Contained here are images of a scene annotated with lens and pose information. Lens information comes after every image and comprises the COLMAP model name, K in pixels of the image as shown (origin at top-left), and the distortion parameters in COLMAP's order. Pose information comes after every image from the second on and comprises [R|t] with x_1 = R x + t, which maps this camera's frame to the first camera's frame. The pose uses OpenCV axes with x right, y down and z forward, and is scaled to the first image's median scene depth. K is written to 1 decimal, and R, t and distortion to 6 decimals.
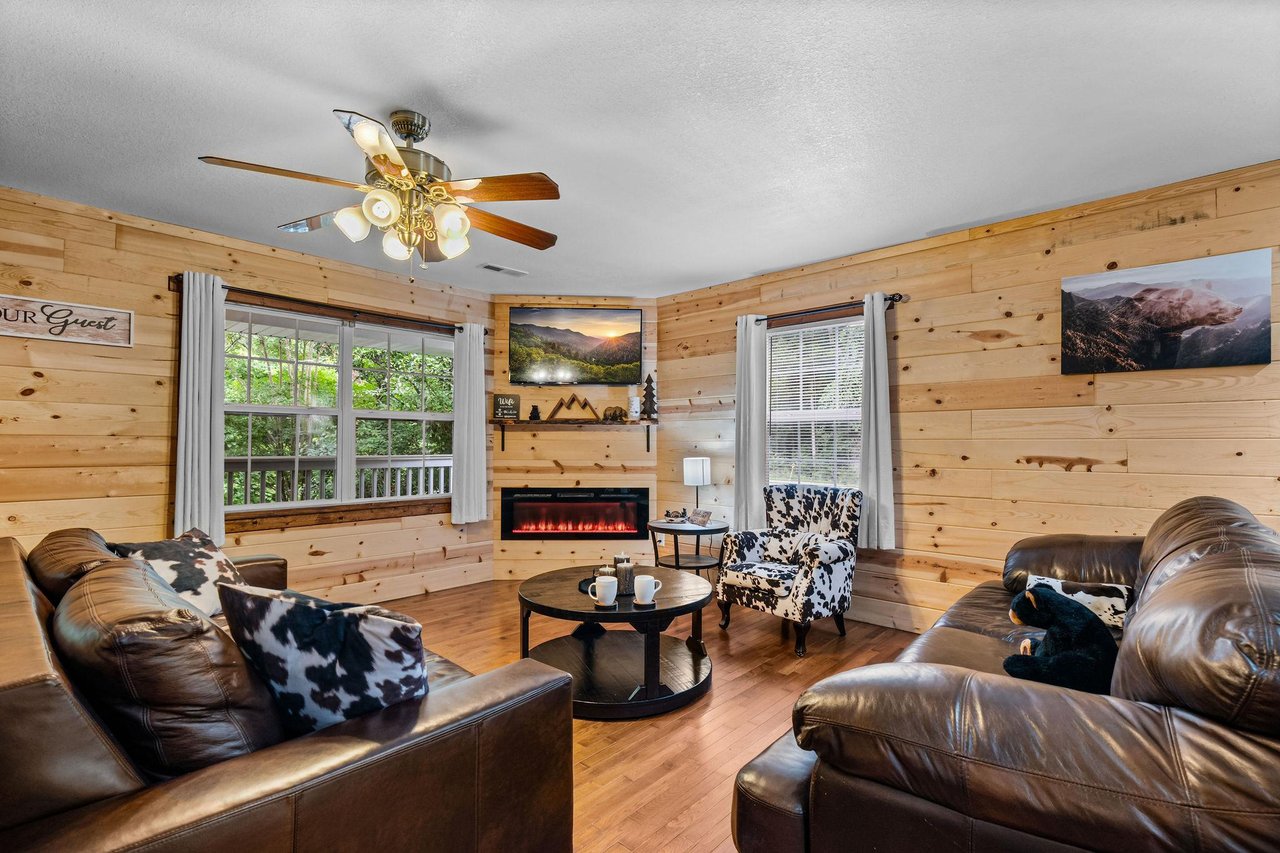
lens RADIAL K [[579.1, 0, 642.4], [0, 579.1, 431.4], [0, 0, 1]] dist [-0.009321, 0.002215]
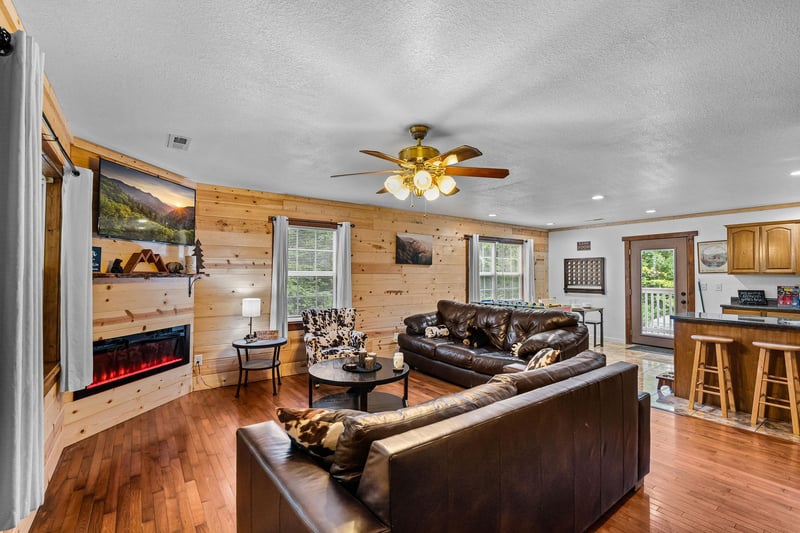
lens RADIAL K [[361.9, 0, 398.6], [0, 361.9, 264.6], [0, 0, 1]] dist [-0.009321, 0.002215]
pose [[0.202435, 0.023912, 0.979004, -0.784436], [-0.025050, 0.999501, -0.019233, -0.038549], [-0.978975, -0.020630, 0.202933, 0.409279]]
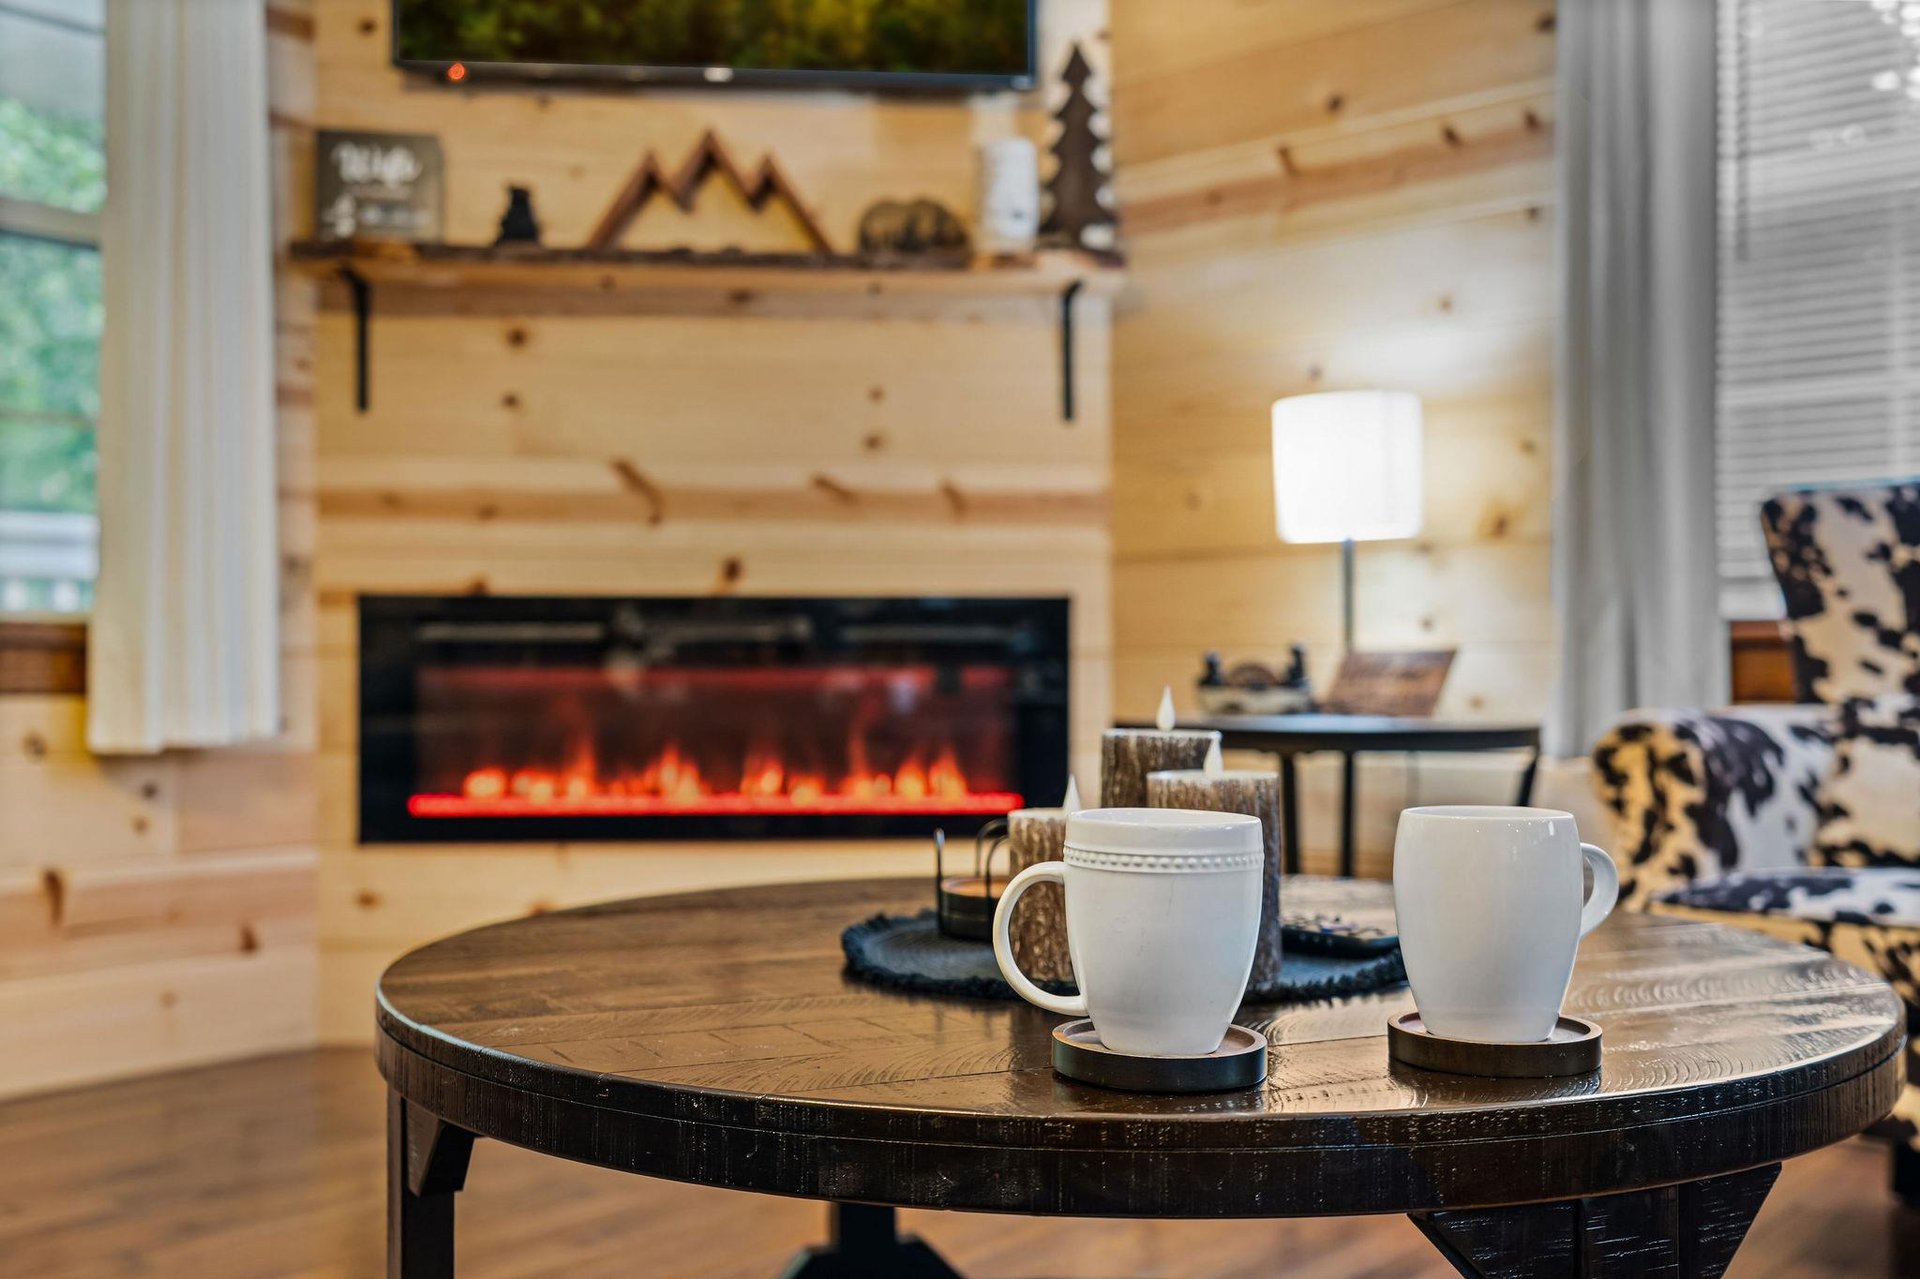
lens RADIAL K [[1876.0, 0, 954.8], [0, 1876.0, 645.8], [0, 0, 1]] dist [0.014375, 0.000000]
pose [[0.999229, -0.004611, 0.038978, -0.064452], [0.004286, 0.999955, 0.008441, 0.122738], [-0.039015, -0.008267, 0.999204, 0.362540]]
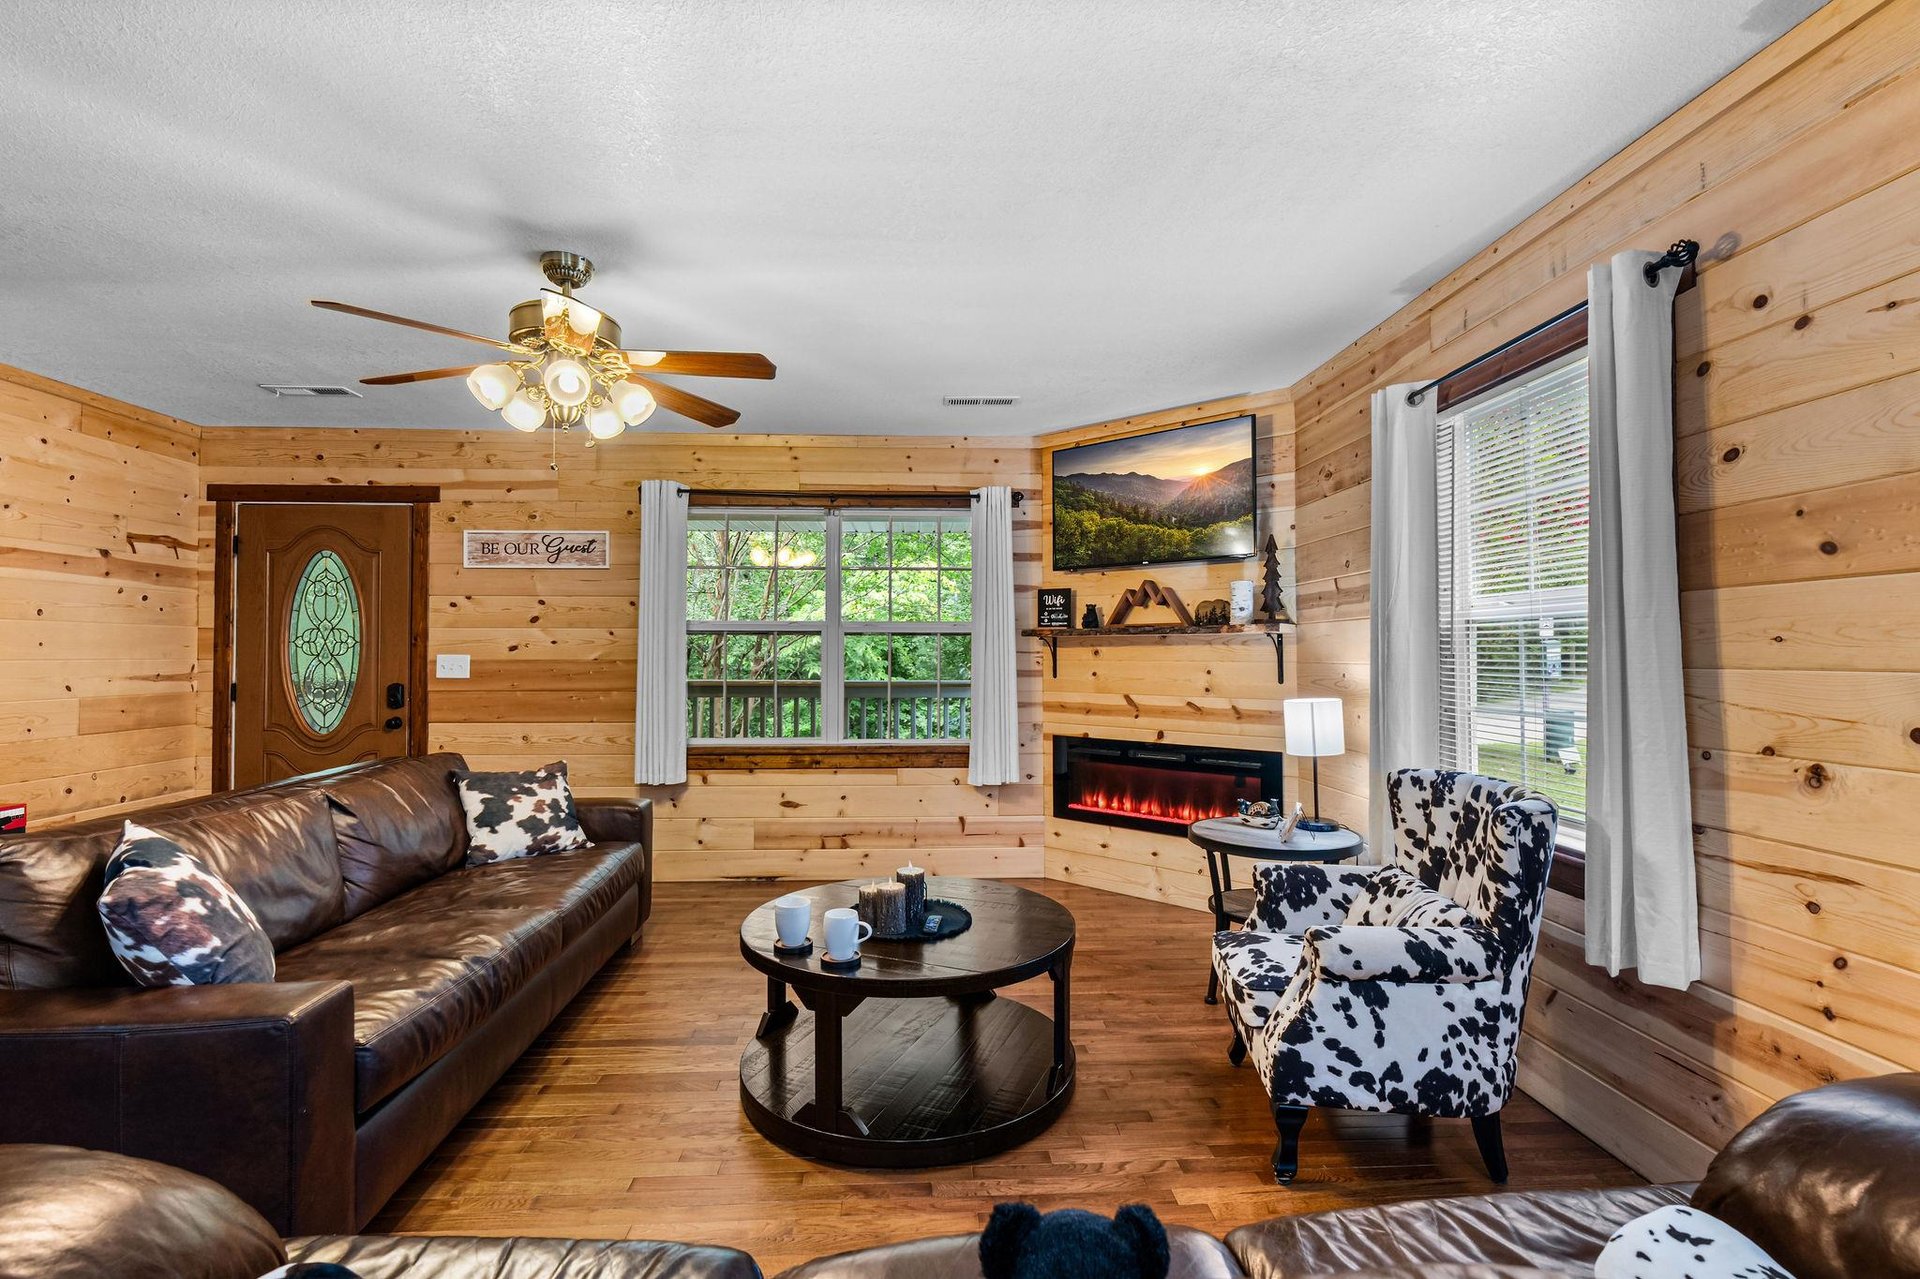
lens RADIAL K [[868.7, 0, 954.3], [0, 868.7, 631.5], [0, 0, 1]] dist [-0.009321, 0.002215]
pose [[0.709646, -0.022646, -0.704195, 0.393131], [0.018234, 0.999739, -0.013775, -0.006785], [0.704323, -0.003065, 0.709873, 0.267474]]
